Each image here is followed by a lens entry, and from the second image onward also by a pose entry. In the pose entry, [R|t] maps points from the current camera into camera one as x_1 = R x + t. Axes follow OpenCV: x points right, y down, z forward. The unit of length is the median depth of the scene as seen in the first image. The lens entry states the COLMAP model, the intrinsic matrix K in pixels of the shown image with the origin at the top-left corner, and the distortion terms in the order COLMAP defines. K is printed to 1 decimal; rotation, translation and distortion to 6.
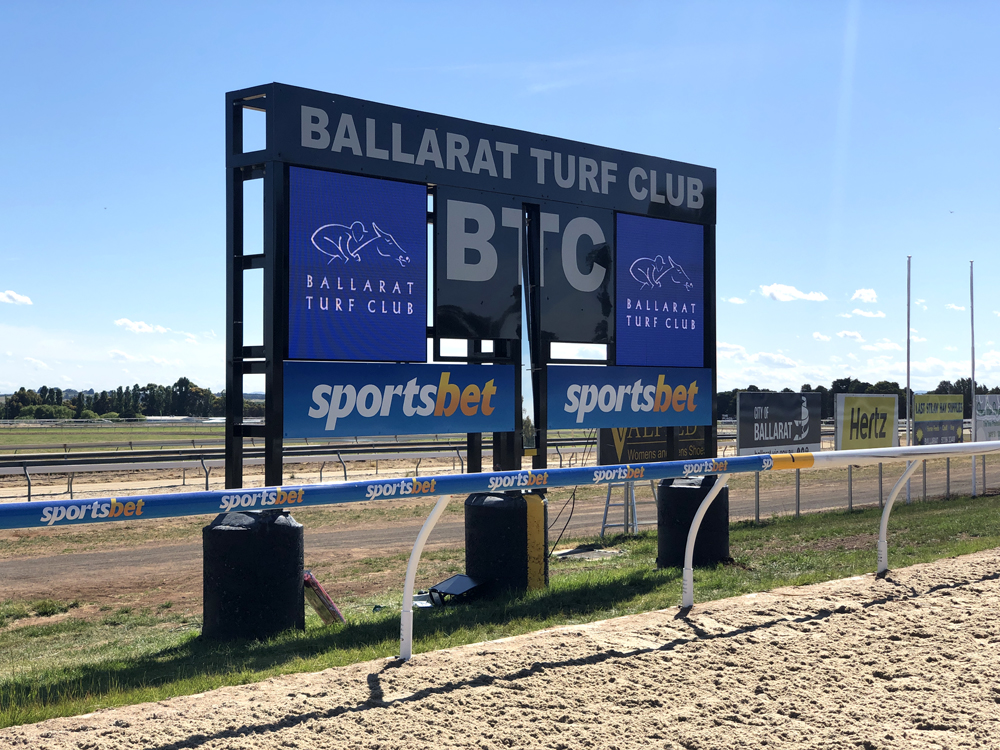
lens RADIAL K [[1504.0, 0, 493.9], [0, 1504.0, 372.1], [0, 0, 1]] dist [0.099781, 0.000000]
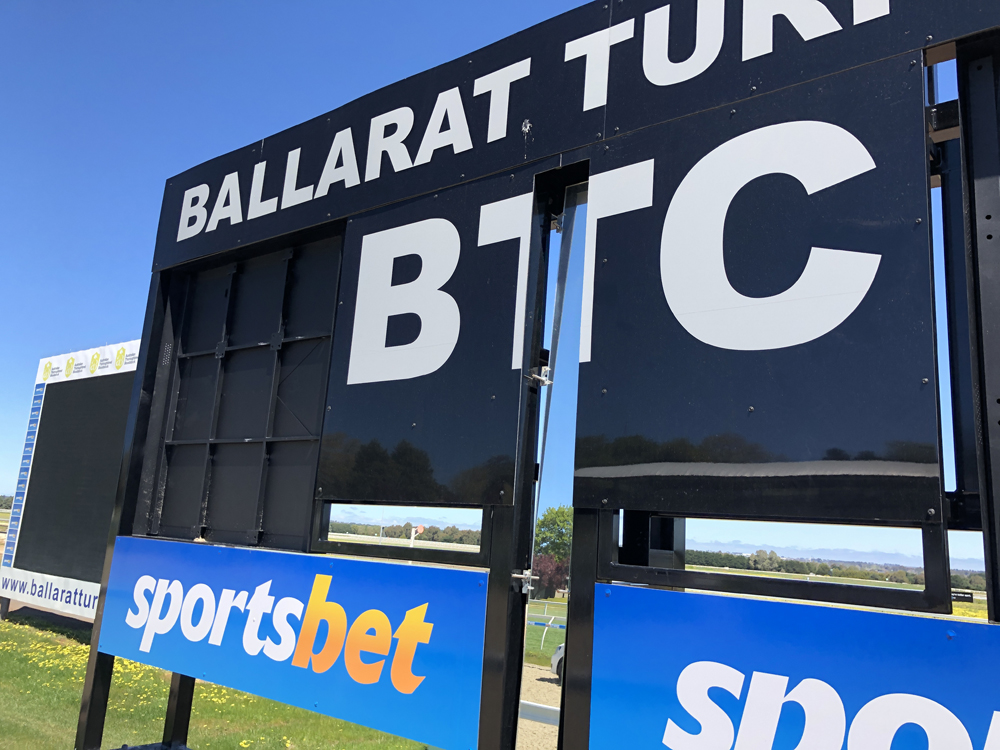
lens RADIAL K [[832.6, 0, 495.1], [0, 832.6, 362.1], [0, 0, 1]] dist [0.065481, -0.068388]
pose [[0.047023, -0.200930, -0.978476, 0.247553], [-0.056521, 0.977455, -0.203437, -0.015096], [0.997293, 0.064871, 0.034607, 1.040517]]
